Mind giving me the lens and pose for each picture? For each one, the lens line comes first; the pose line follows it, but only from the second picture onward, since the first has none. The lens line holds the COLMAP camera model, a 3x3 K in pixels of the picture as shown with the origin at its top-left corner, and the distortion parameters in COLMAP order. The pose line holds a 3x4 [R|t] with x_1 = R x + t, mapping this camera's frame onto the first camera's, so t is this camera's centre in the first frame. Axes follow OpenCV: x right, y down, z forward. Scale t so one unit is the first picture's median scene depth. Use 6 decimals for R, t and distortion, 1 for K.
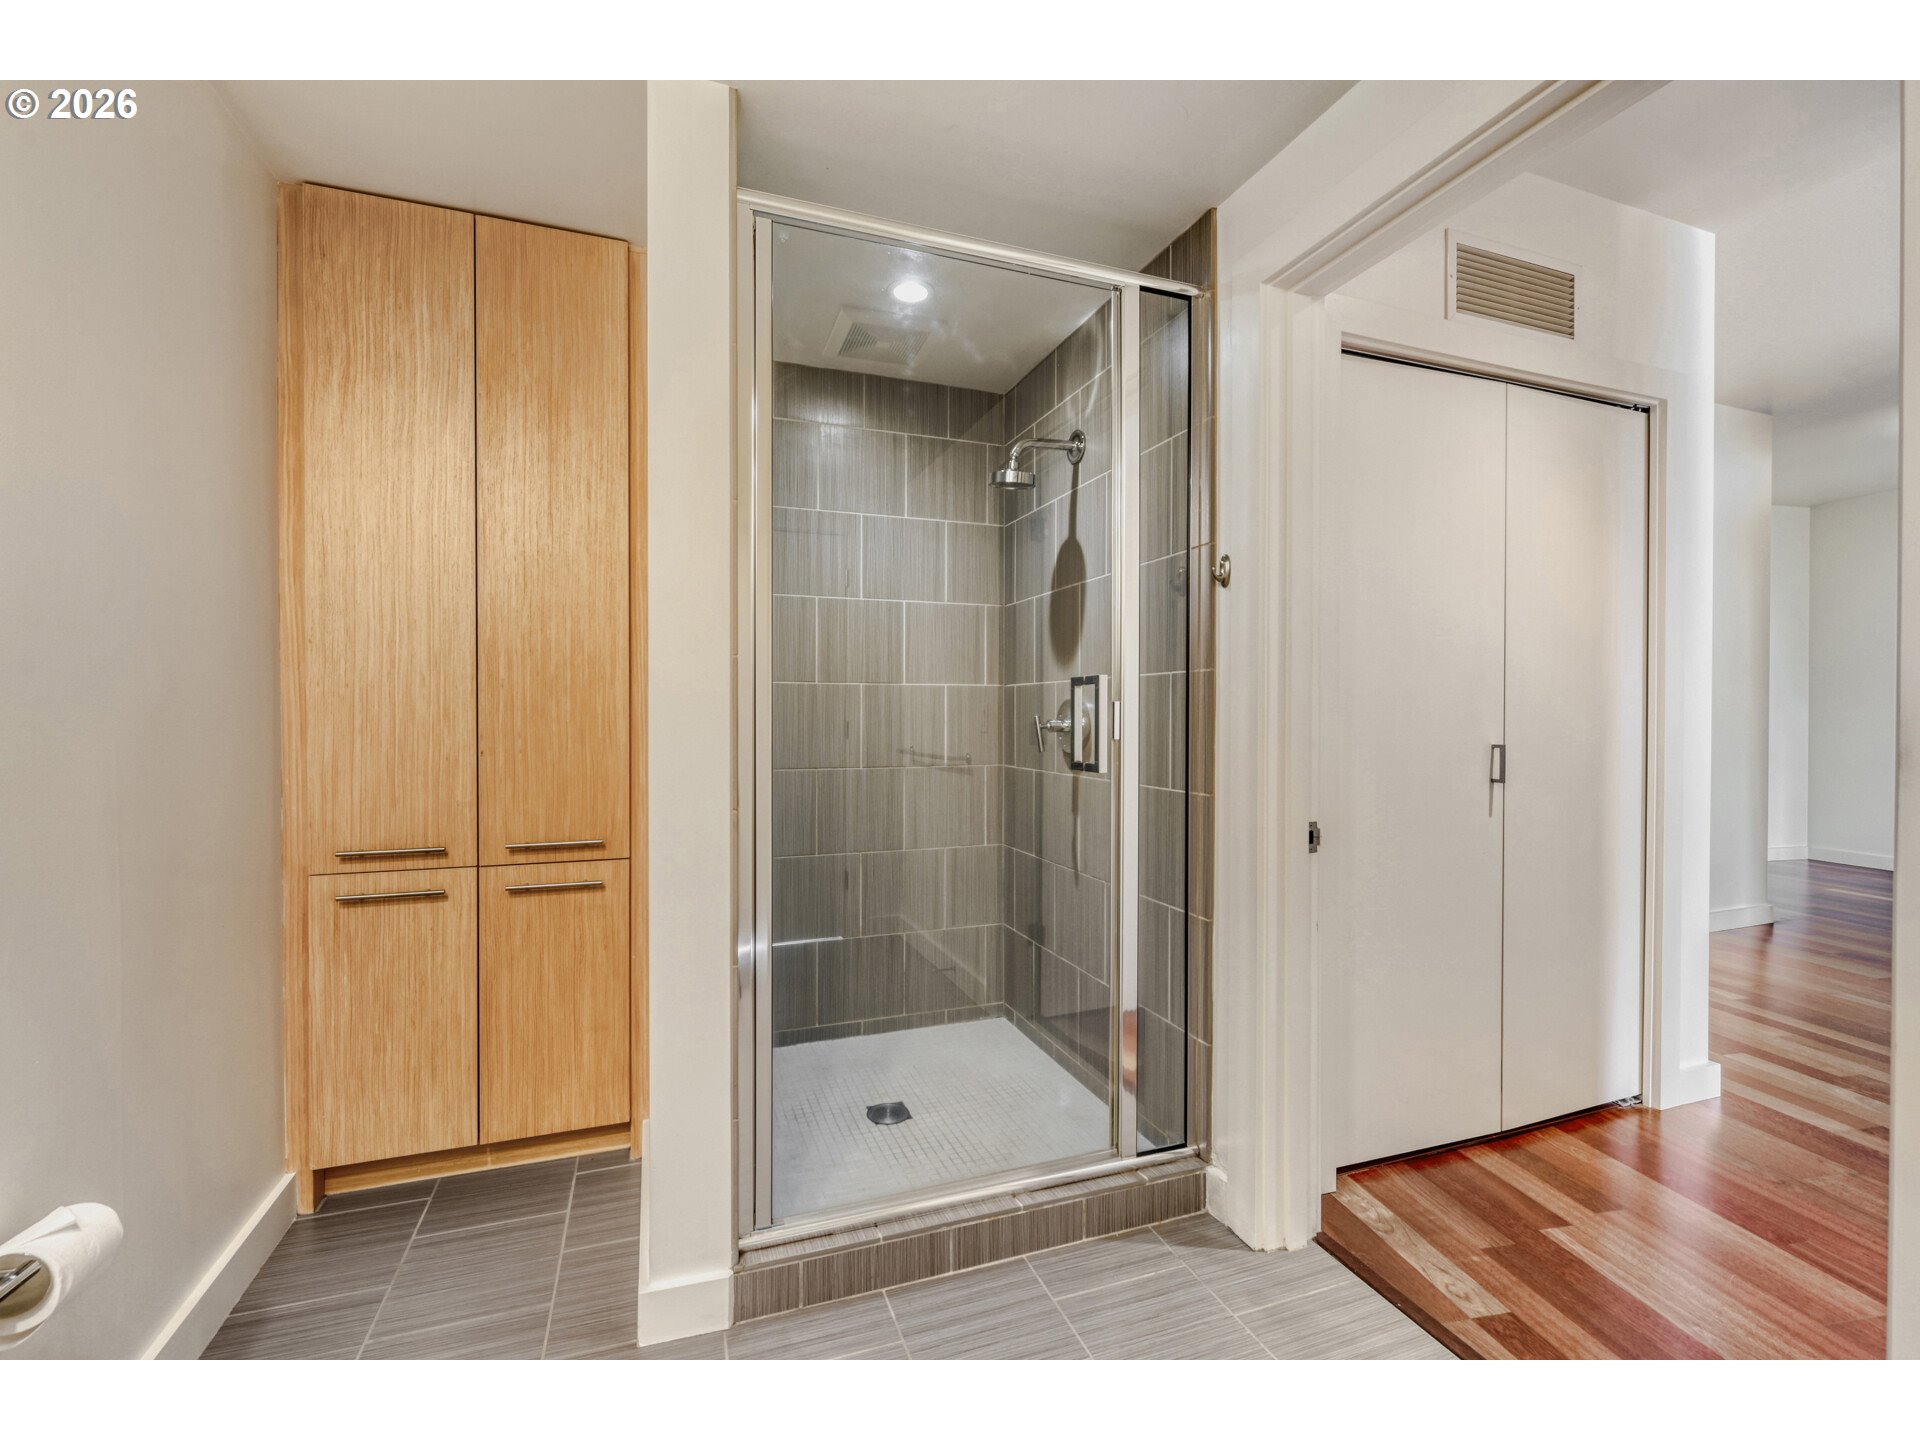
lens RADIAL K [[803.2, 0, 961.5], [0, 803.2, 722.6], [0, 0, 1]] dist [-0.001403, 0.000080]
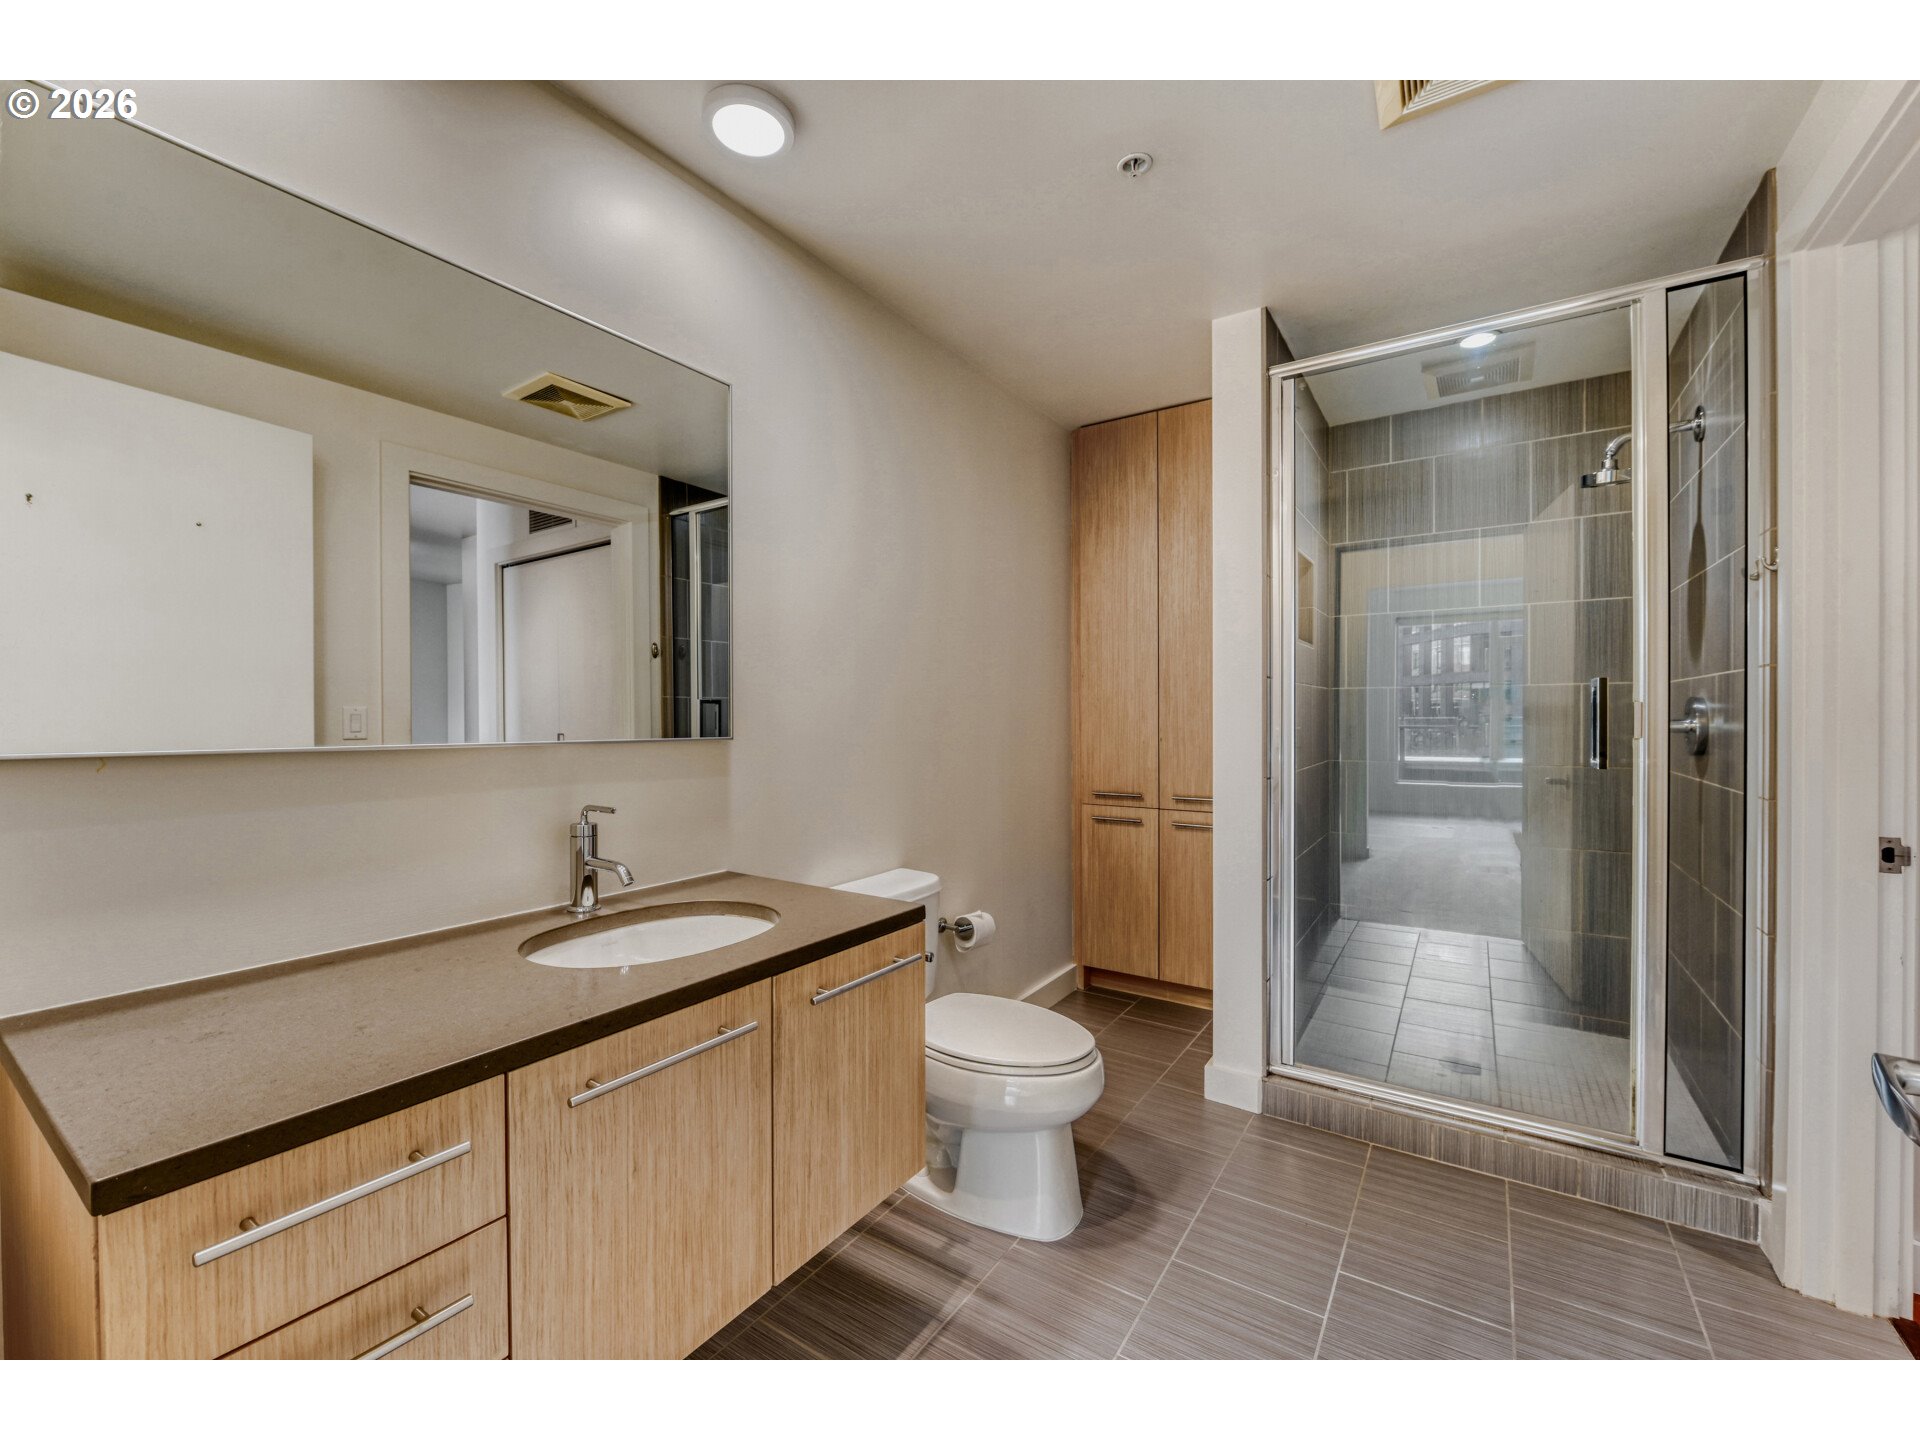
lens RADIAL K [[751.2, 0, 952.0], [0, 751.2, 720.4], [0, 0, 1]] dist [-0.009088, 0.000224]
pose [[0.580368, 0.002965, -0.814349, 0.405470], [-0.003690, 0.999993, 0.001011, 0.000127], [0.814346, 0.002419, 0.580375, -0.235613]]
